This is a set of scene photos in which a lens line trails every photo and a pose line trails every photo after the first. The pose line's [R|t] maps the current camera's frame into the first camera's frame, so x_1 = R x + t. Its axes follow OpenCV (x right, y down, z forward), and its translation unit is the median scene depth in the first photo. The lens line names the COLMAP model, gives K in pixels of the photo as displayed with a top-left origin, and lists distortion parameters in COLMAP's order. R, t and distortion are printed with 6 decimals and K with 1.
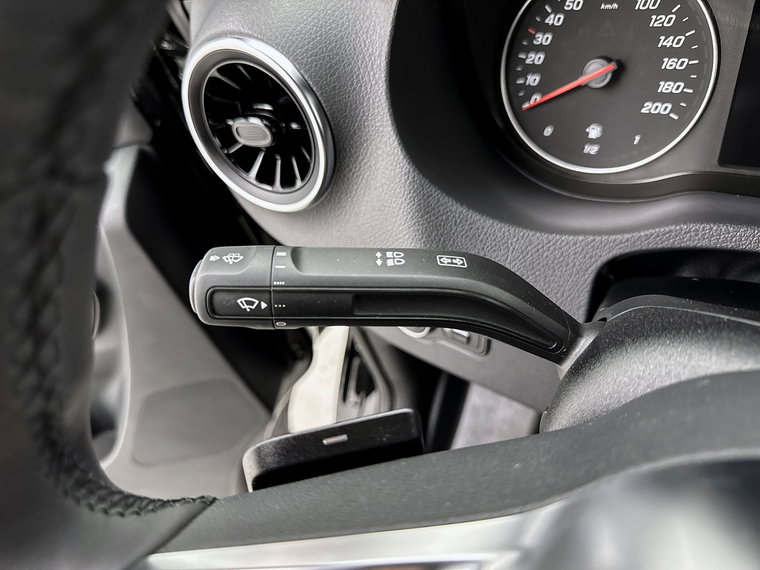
lens RADIAL K [[533.5, 0, 400.1], [0, 533.5, 264.7], [0, 0, 1]] dist [-0.030641, -0.003346]
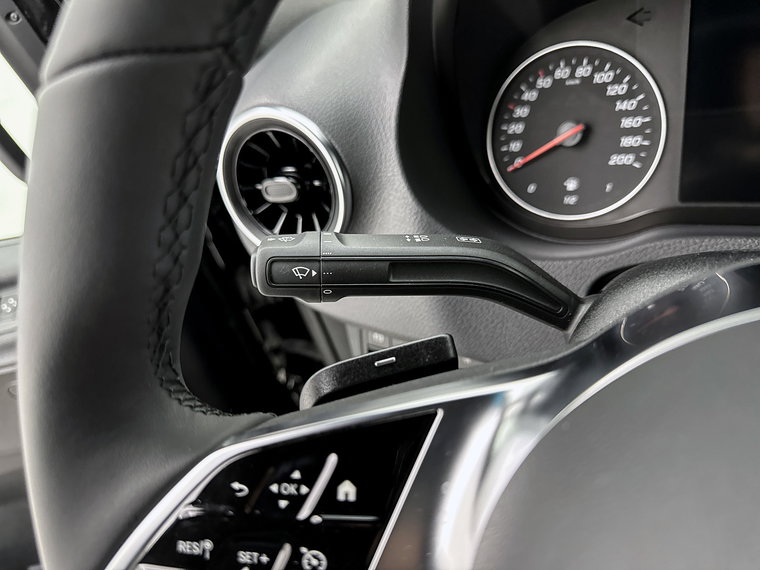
lens RADIAL K [[520.1, 0, 393.9], [0, 520.1, 284.2], [0, 0, 1]] dist [-0.002605, -0.079656]
pose [[0.999203, -0.033393, 0.021852, -0.064673], [0.037248, 0.976924, -0.210316, 0.214759], [-0.014325, 0.210962, 0.977389, -0.076736]]
